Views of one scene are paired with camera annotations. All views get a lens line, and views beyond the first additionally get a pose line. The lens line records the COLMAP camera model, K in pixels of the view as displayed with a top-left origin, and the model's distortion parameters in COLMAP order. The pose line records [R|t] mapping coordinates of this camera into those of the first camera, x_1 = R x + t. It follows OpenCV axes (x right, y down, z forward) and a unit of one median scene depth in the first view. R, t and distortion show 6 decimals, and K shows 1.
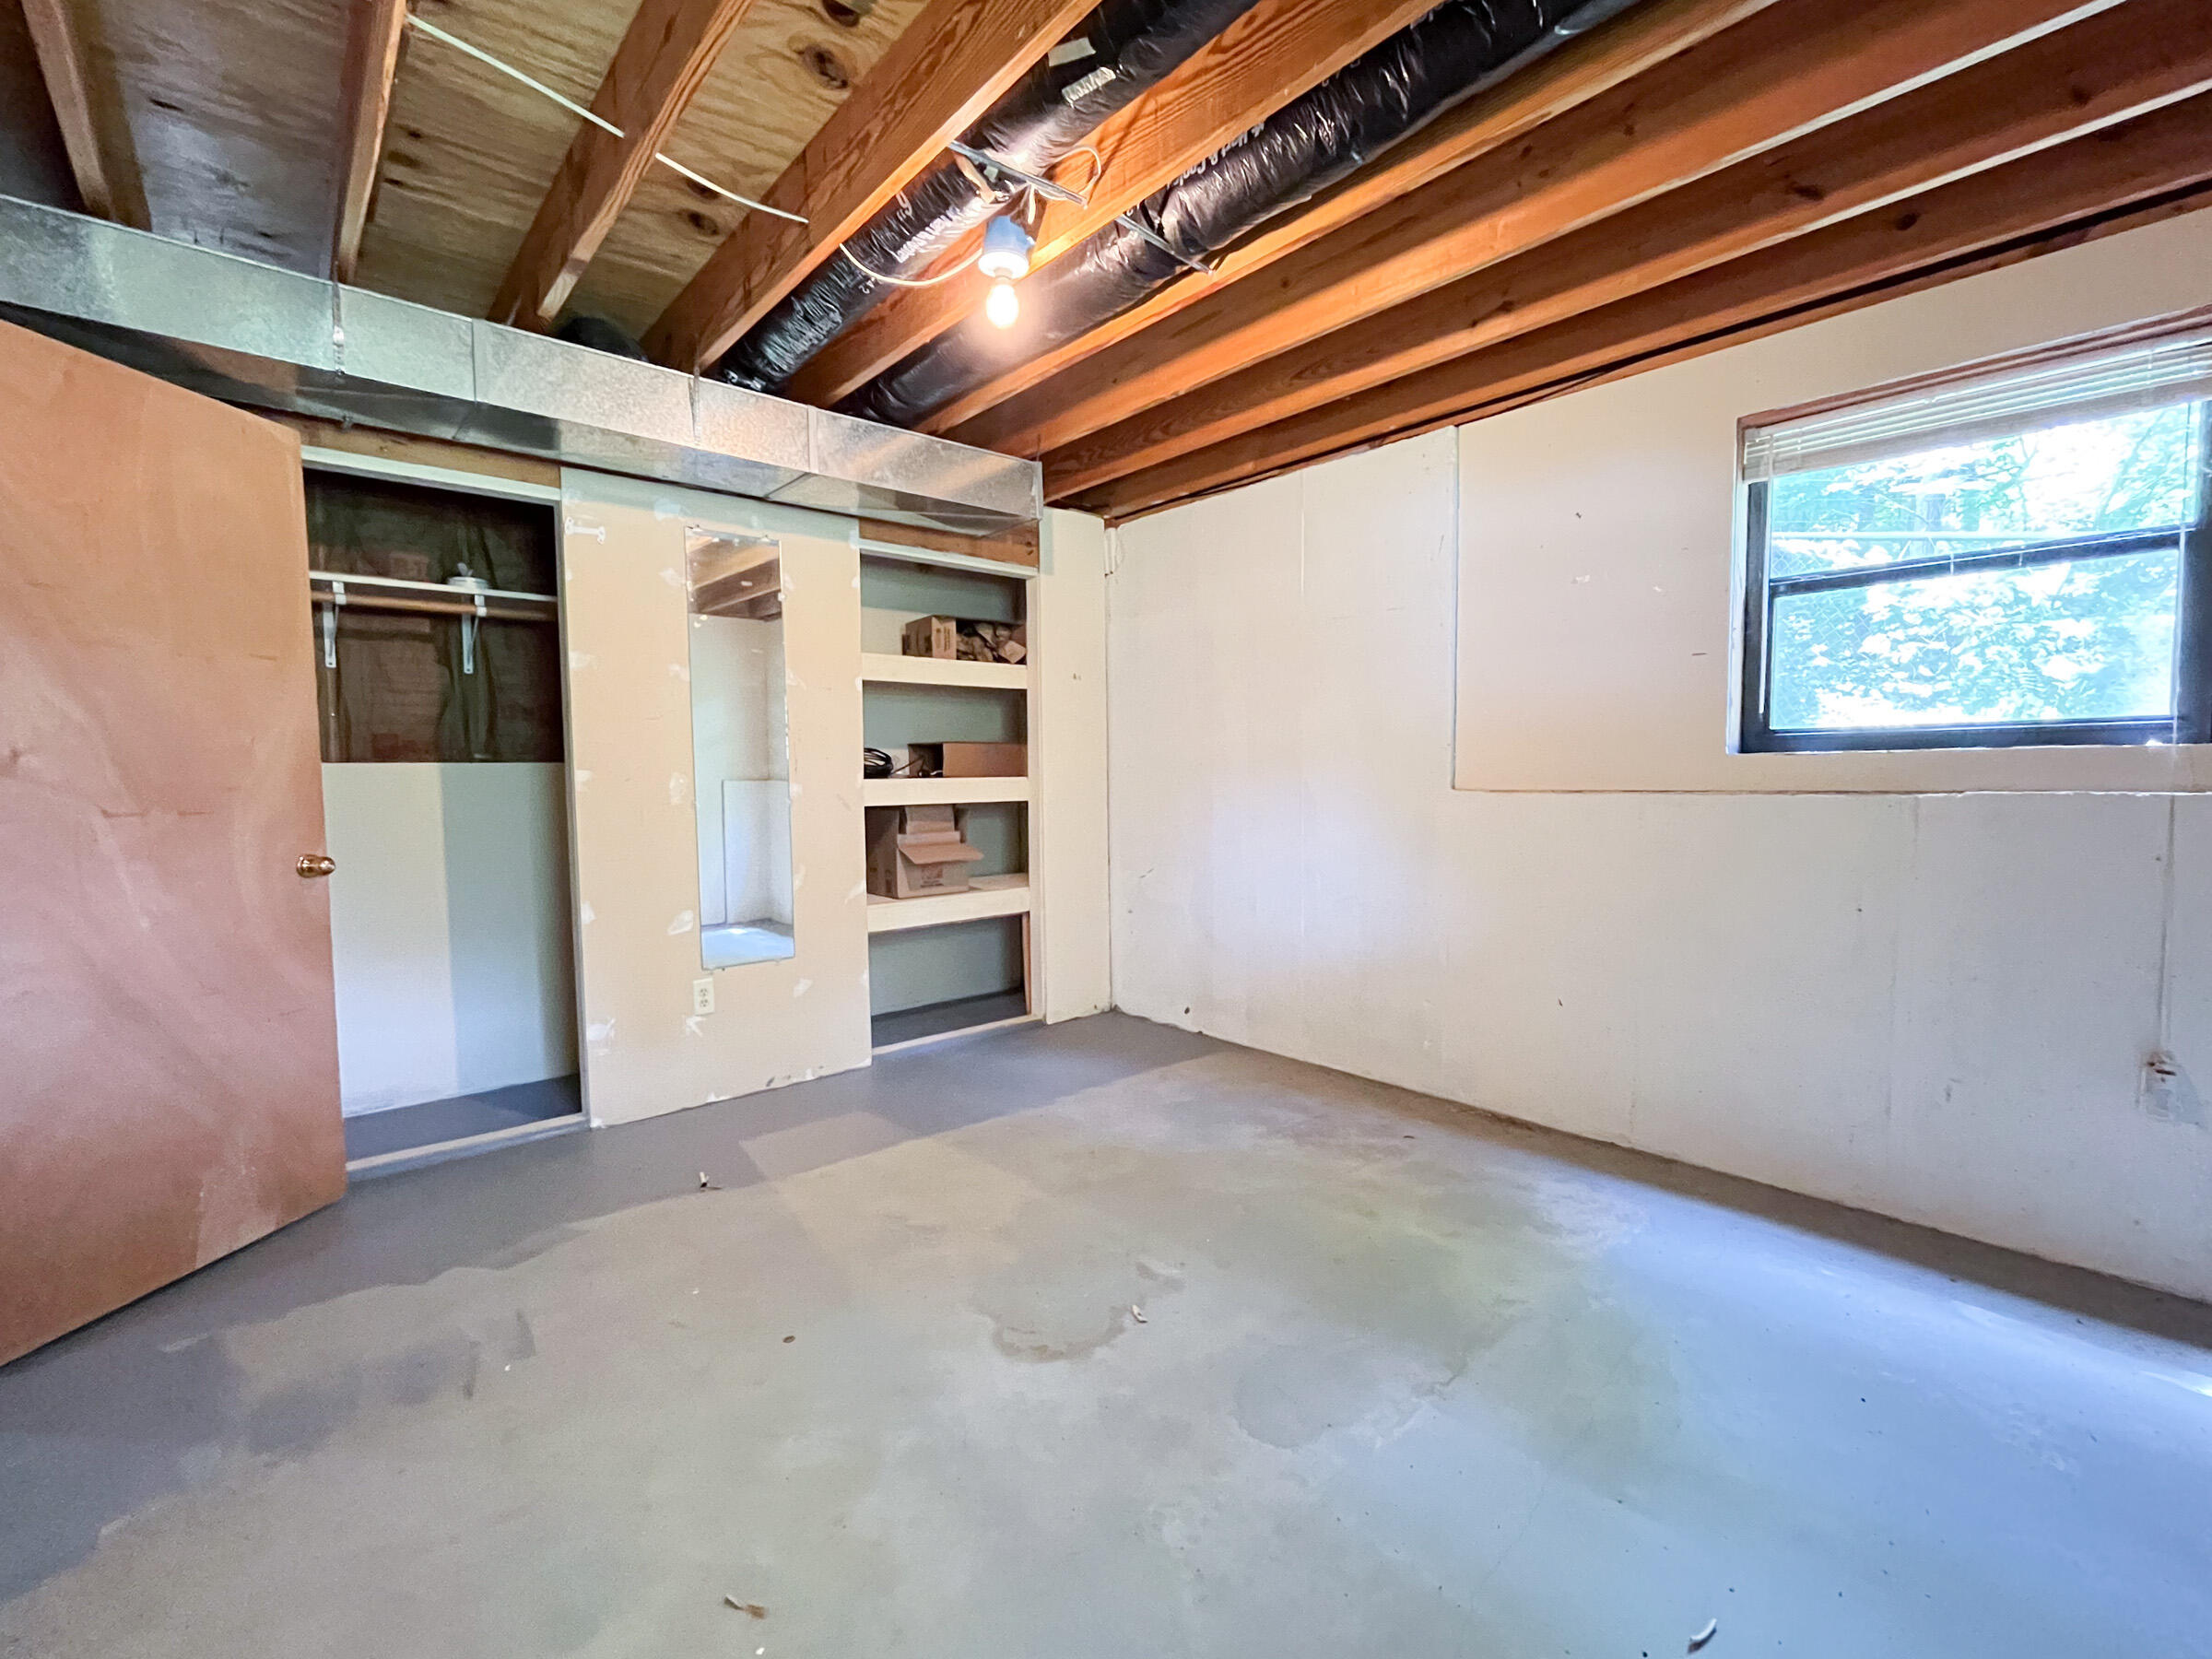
lens RADIAL K [[942.1, 0, 1101.3], [0, 942.1, 834.0], [0, 0, 1]] dist [-0.001512, -0.000146]
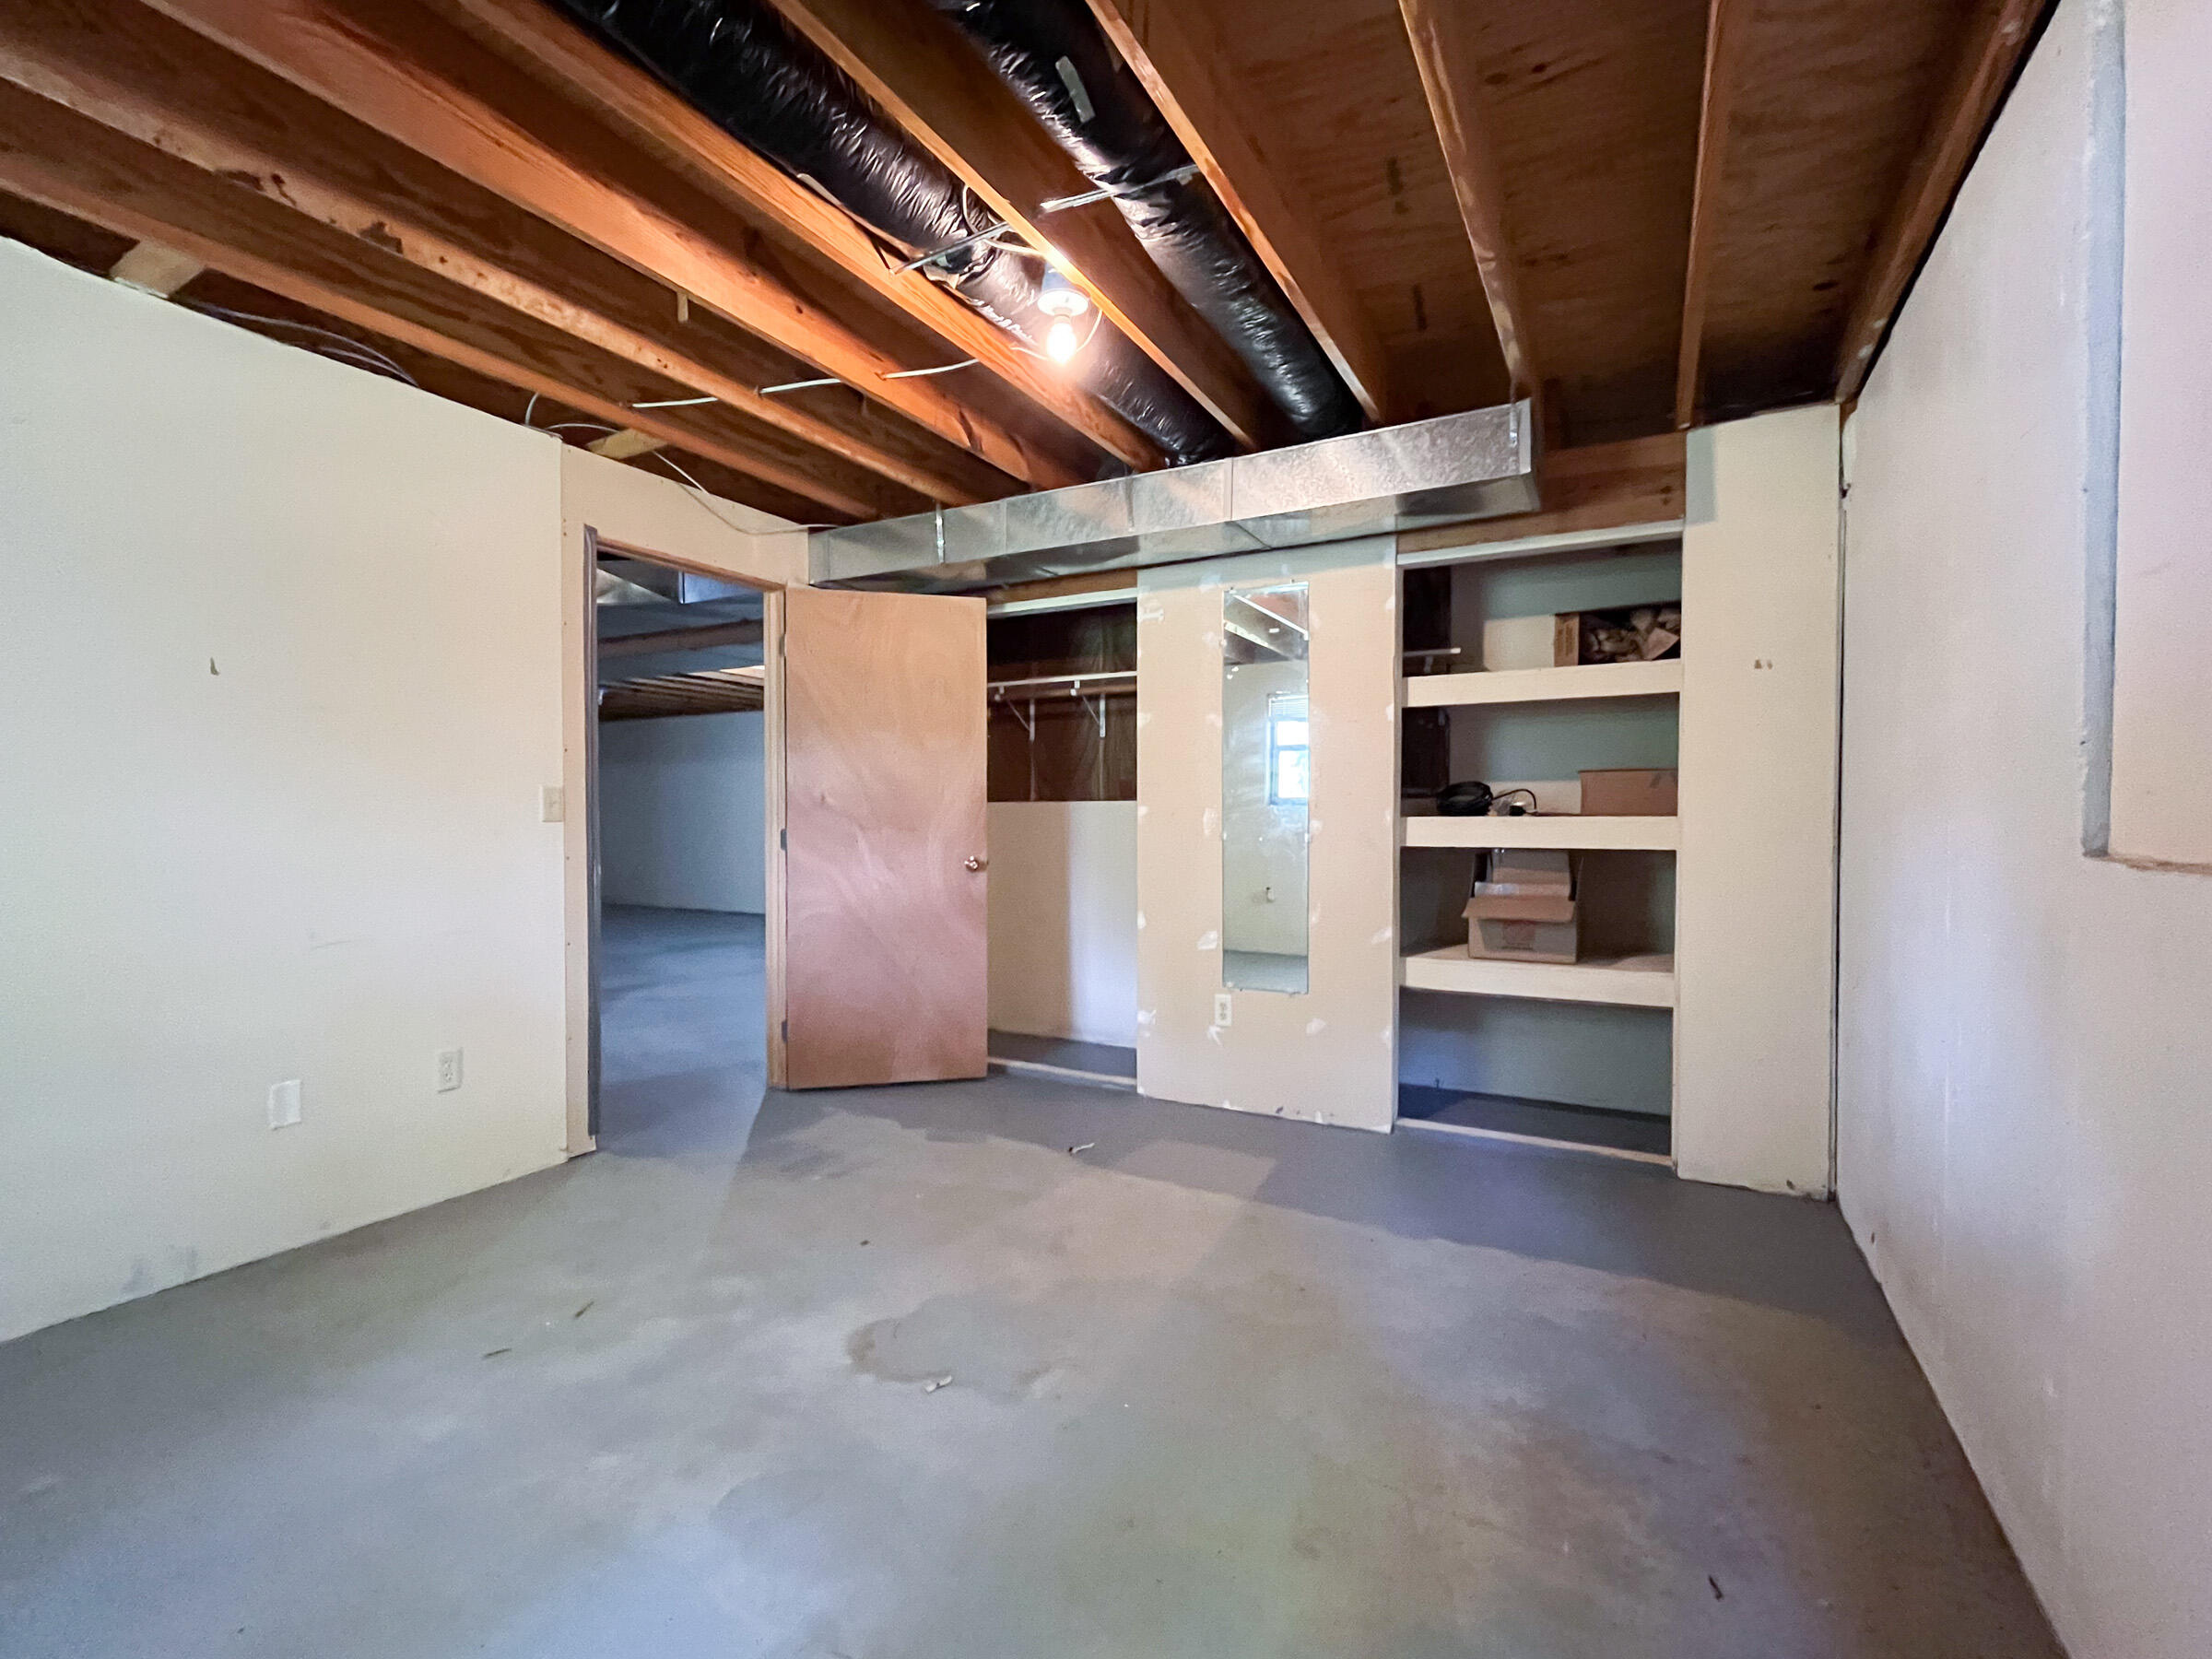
lens RADIAL K [[966.2, 0, 1133.4], [0, 966.2, 835.9], [0, 0, 1]] dist [0.000719, -0.000035]
pose [[0.359714, 0.029888, -0.932584, 0.654596], [-0.065501, 0.997830, 0.006714, -0.036156], [0.930761, 0.058670, 0.360891, 0.530020]]
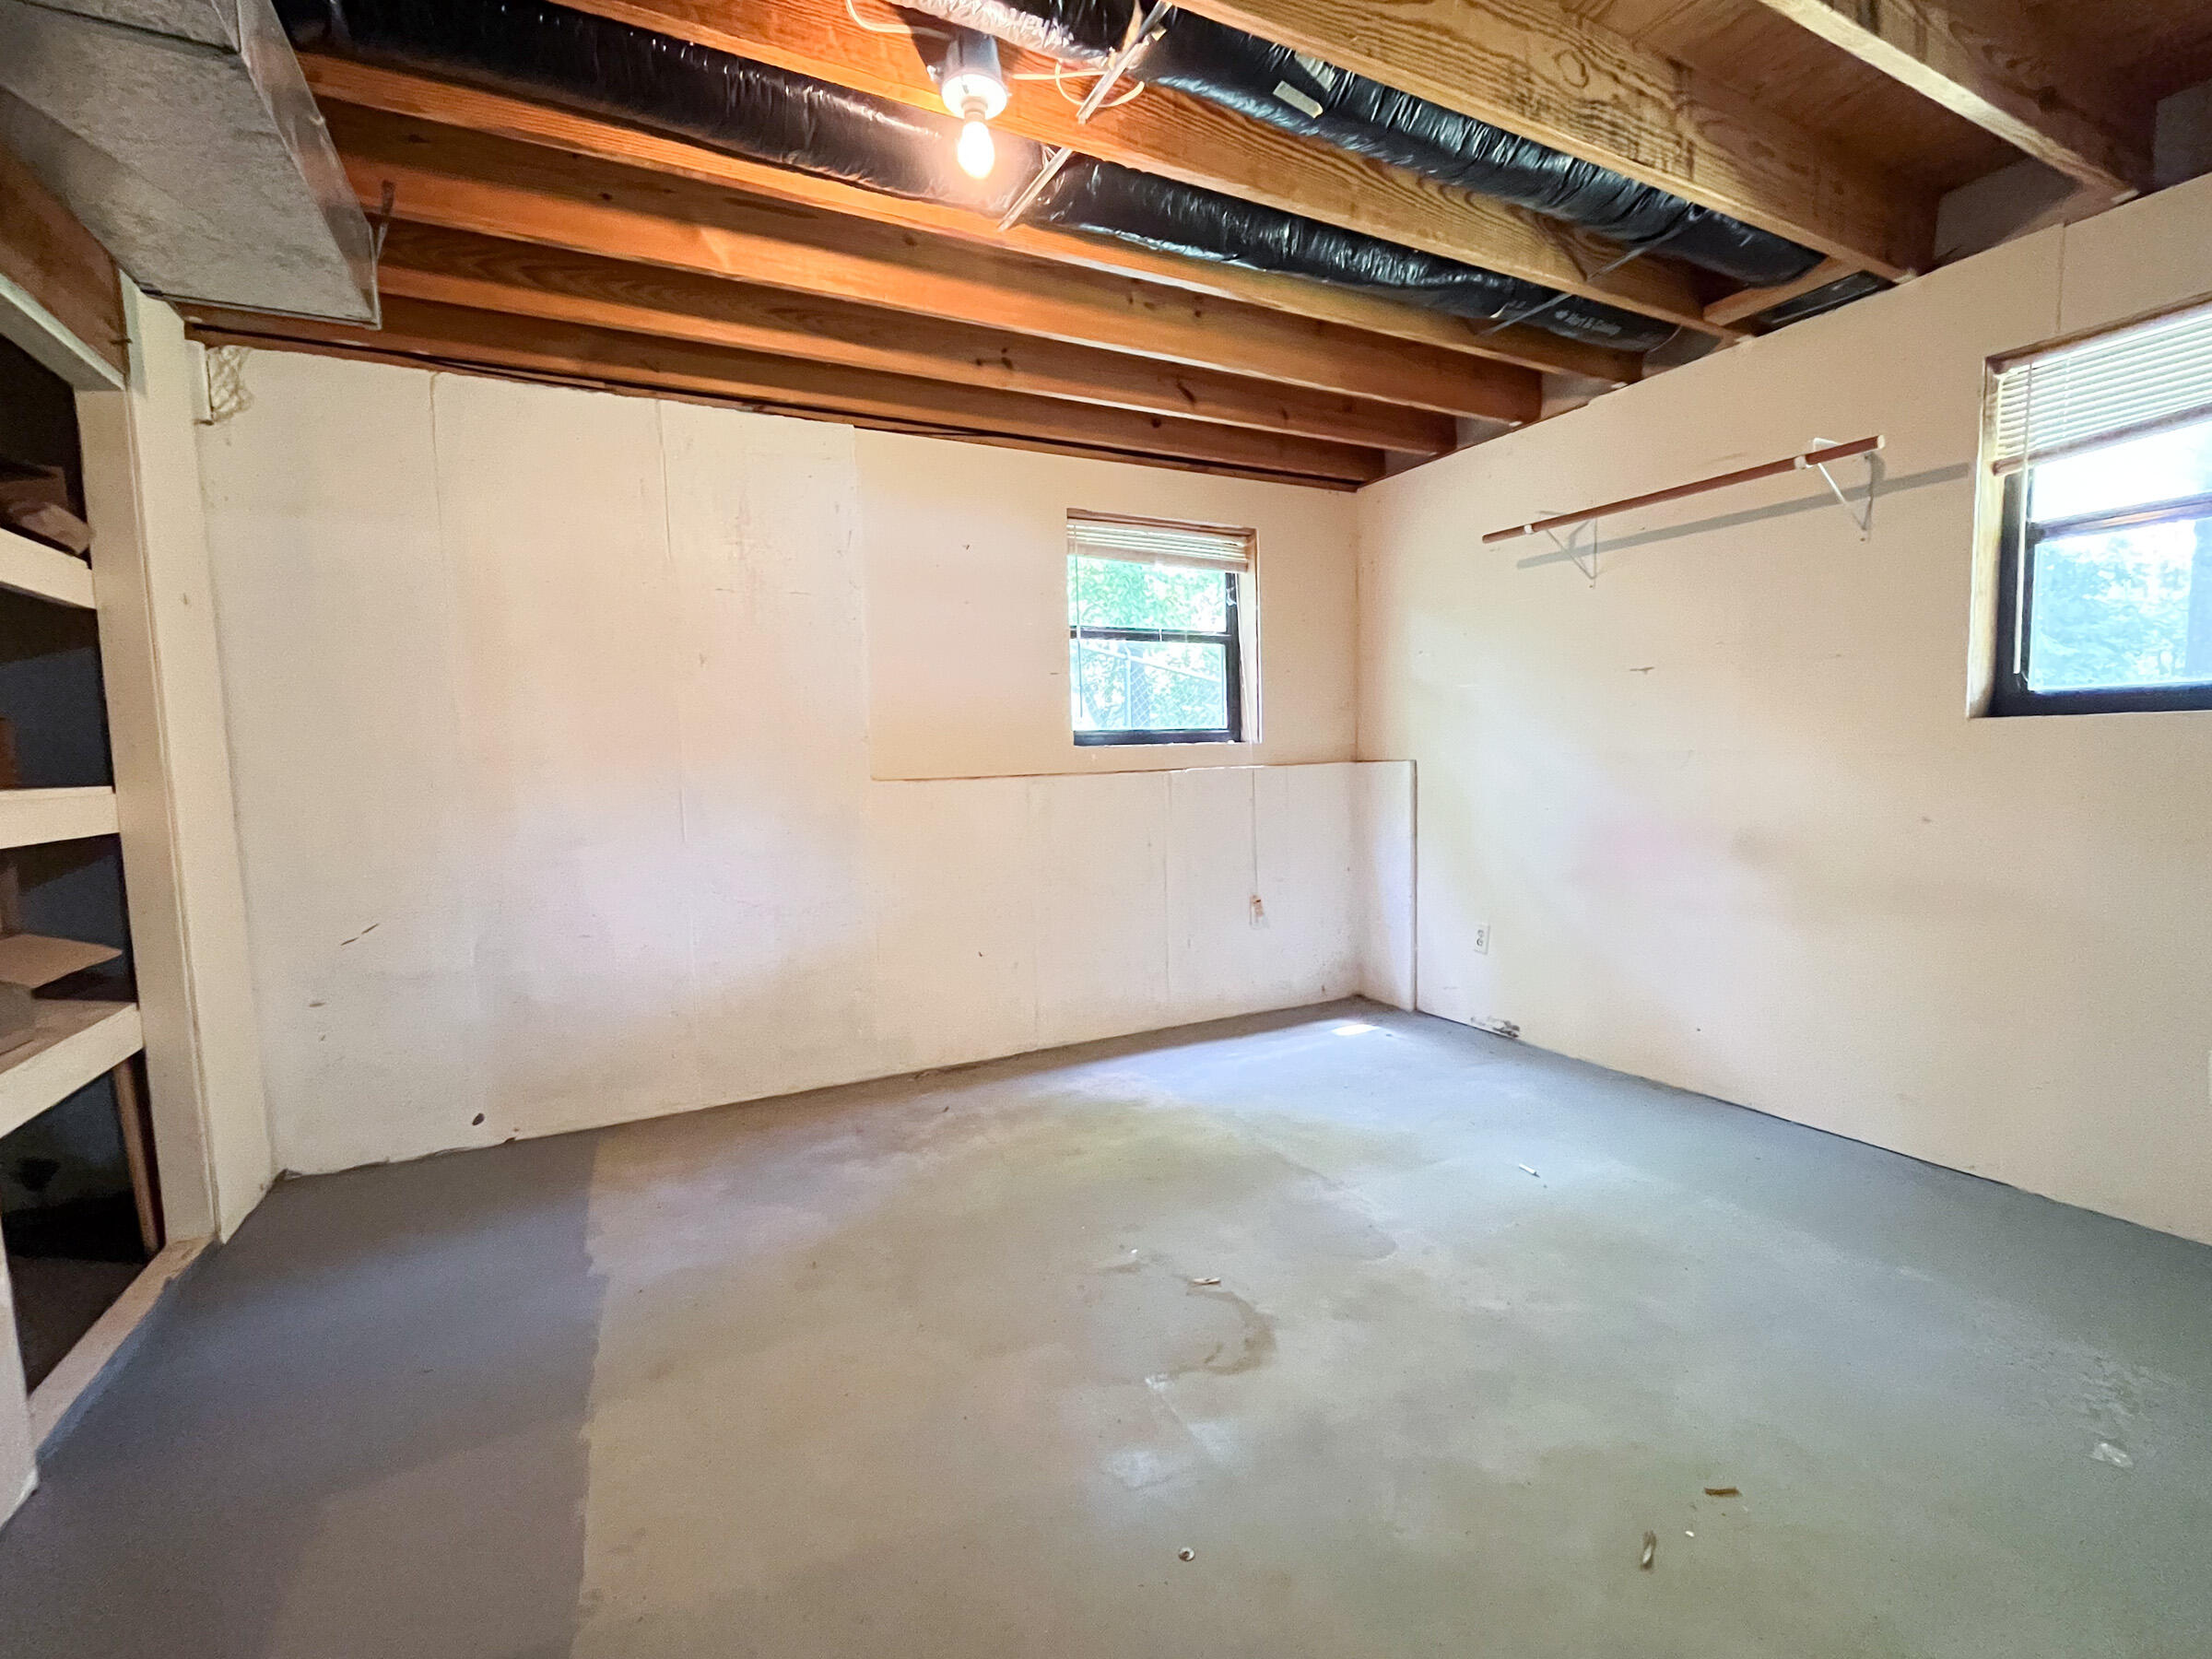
lens RADIAL K [[952.2, 0, 1092.1], [0, 952.2, 832.6], [0, 0, 1]] dist [-0.001922, -0.000078]
pose [[0.265307, -0.075143, 0.961231, -0.630418], [0.084404, 0.994941, 0.054483, -0.028650], [-0.960462, 0.066677, 0.270307, 0.532793]]
